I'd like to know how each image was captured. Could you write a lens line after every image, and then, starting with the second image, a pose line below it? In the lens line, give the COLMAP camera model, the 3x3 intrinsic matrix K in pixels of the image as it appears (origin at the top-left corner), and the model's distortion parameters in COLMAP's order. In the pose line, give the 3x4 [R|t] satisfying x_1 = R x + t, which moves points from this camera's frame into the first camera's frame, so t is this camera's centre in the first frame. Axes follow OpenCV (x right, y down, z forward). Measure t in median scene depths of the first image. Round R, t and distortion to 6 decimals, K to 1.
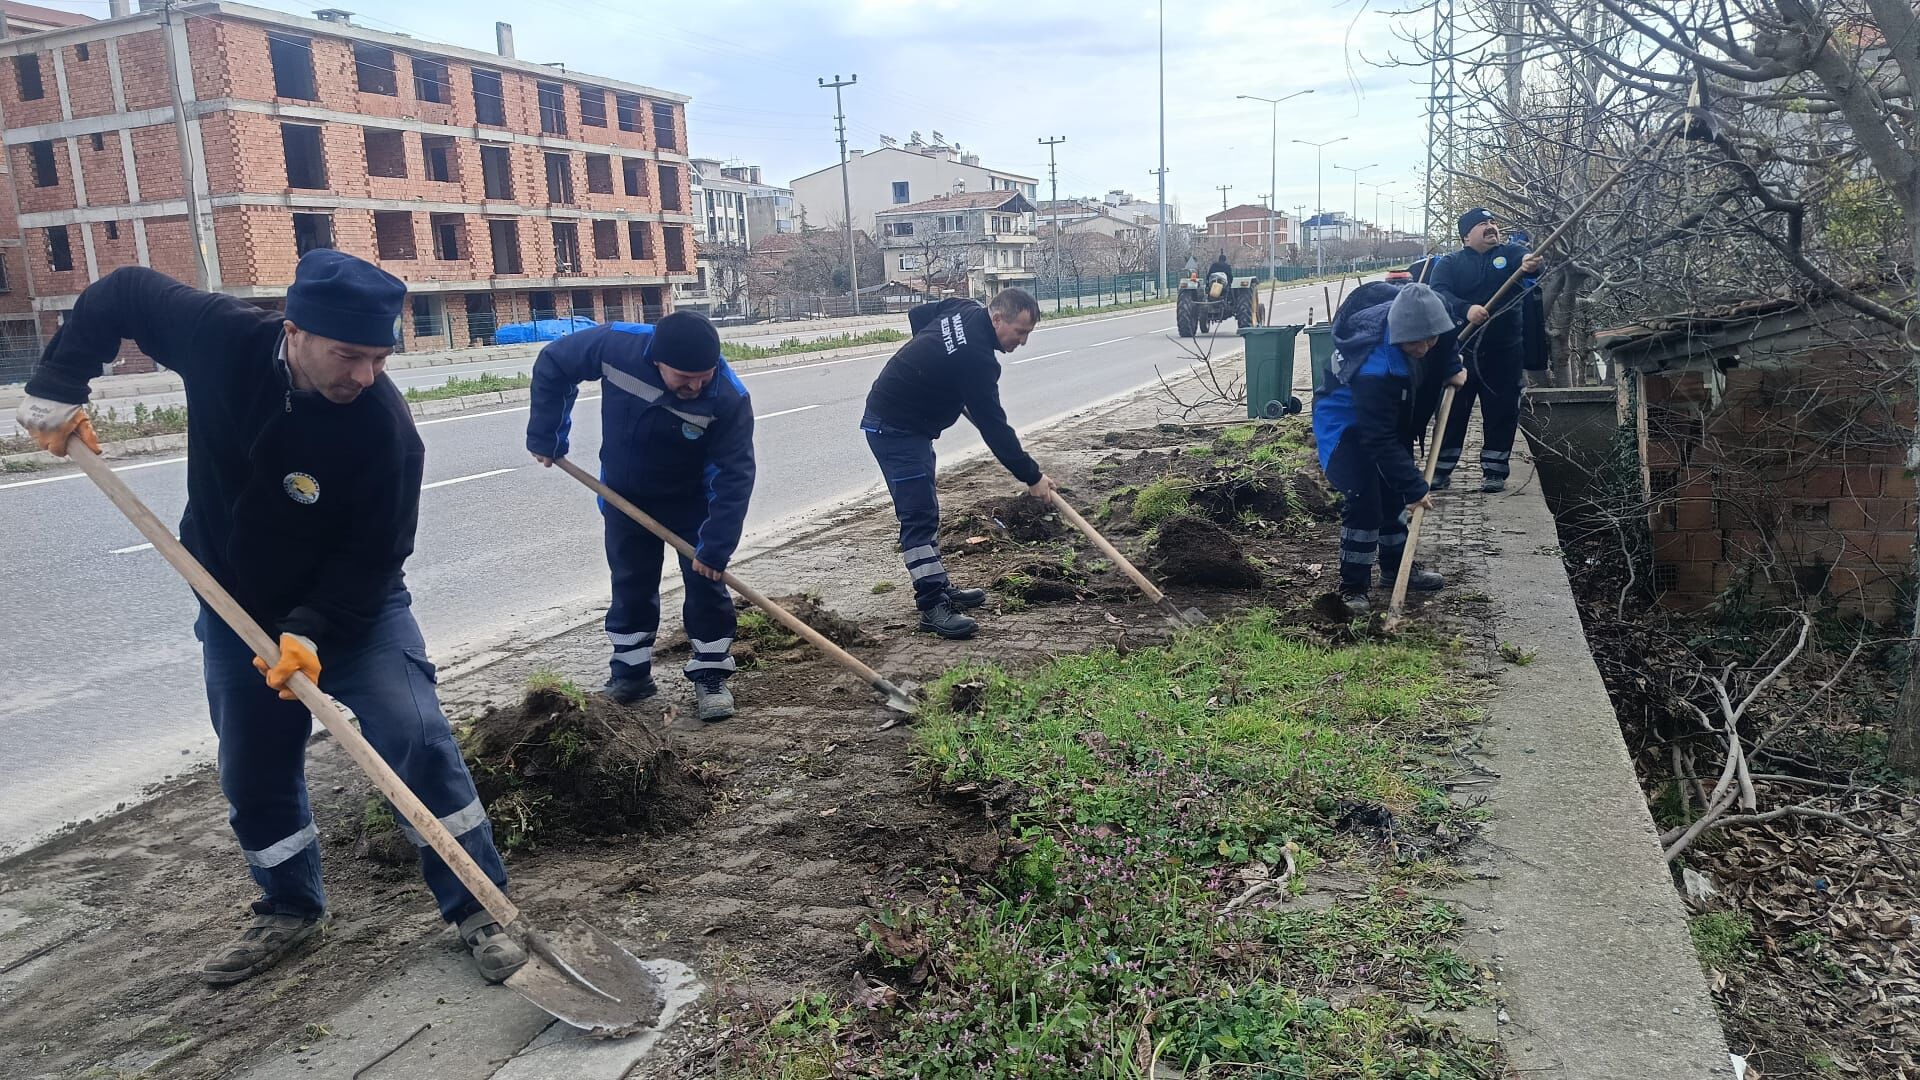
lens RADIAL K [[1473.6, 0, 960.0], [0, 1473.6, 540.0], [0, 0, 1]] dist [-0.010770, 0.001768]
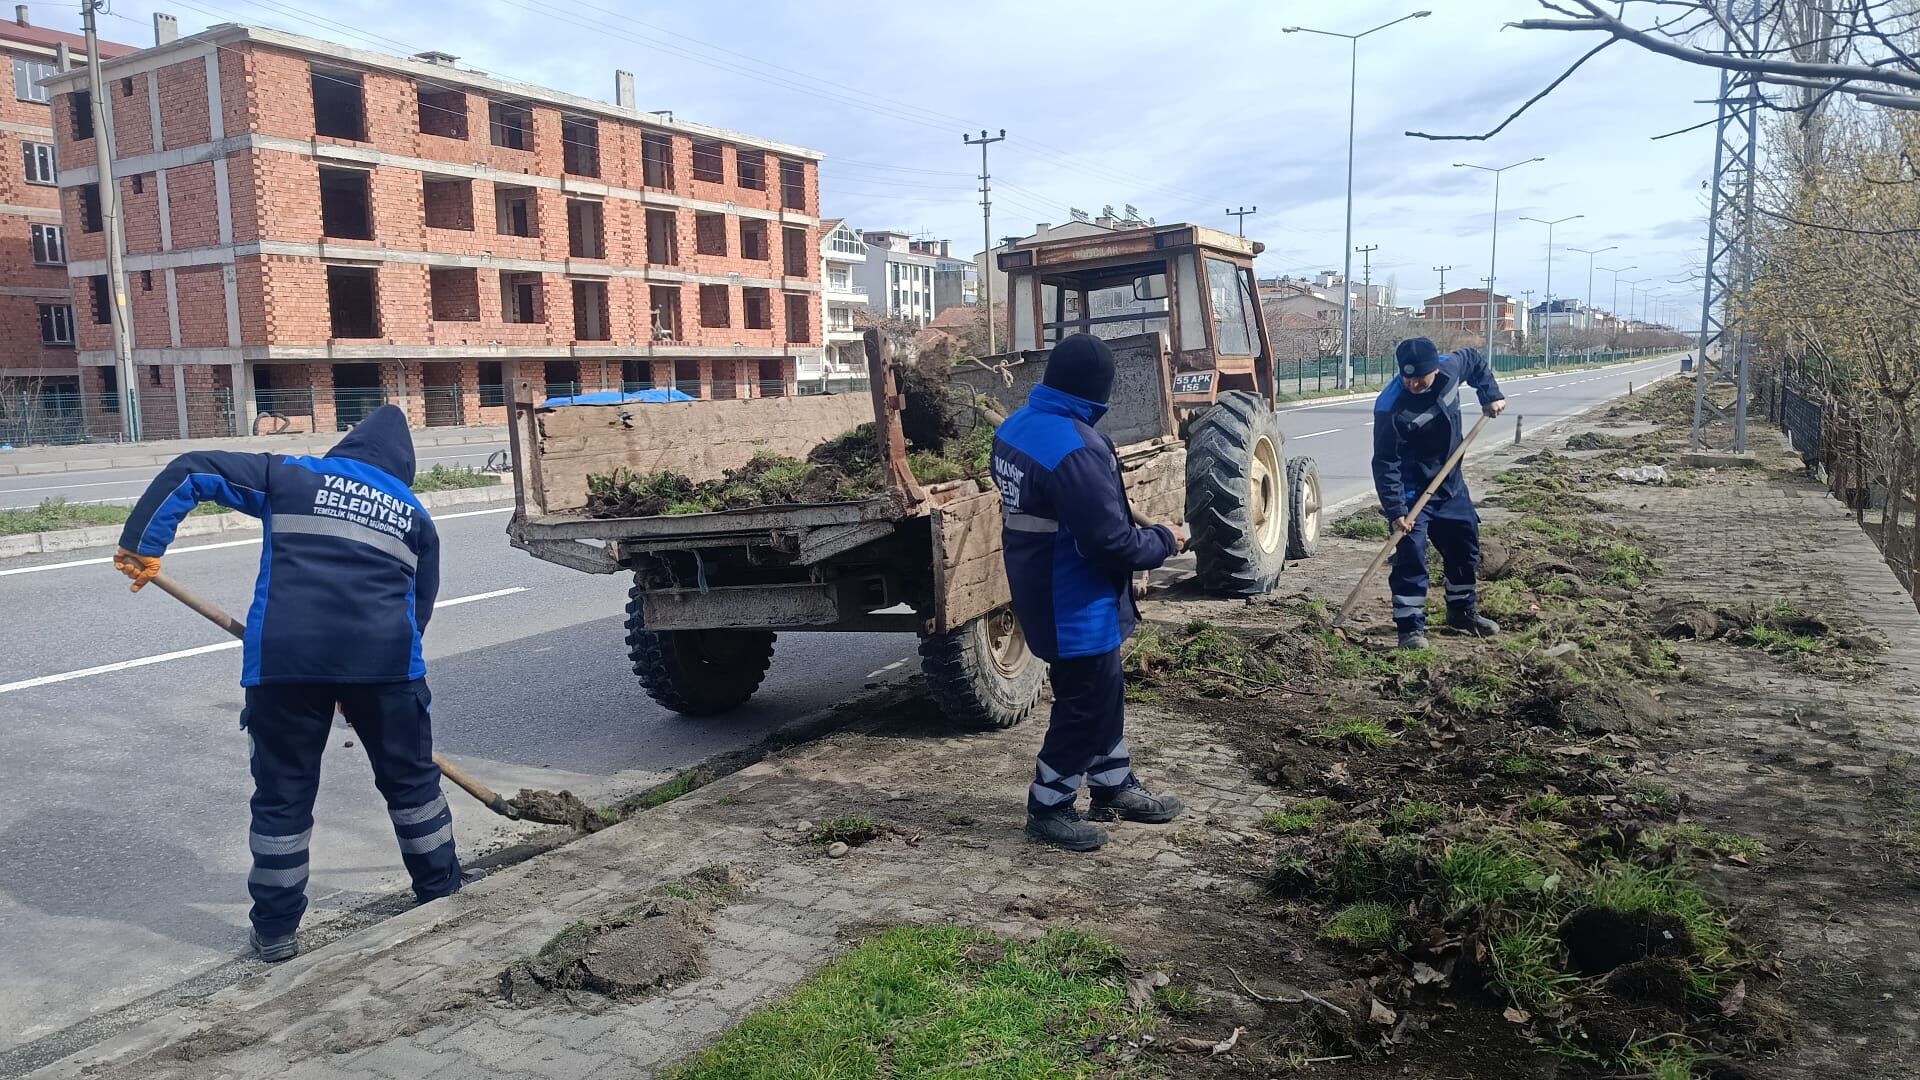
lens RADIAL K [[1469.8, 0, 960.0], [0, 1469.8, 540.0], [0, 0, 1]] dist [0.009565, -0.002695]
pose [[0.989426, 0.042295, -0.138737, 0.043827], [-0.049419, 0.997609, -0.048315, -0.026475], [0.136362, 0.054661, 0.989150, 0.146238]]
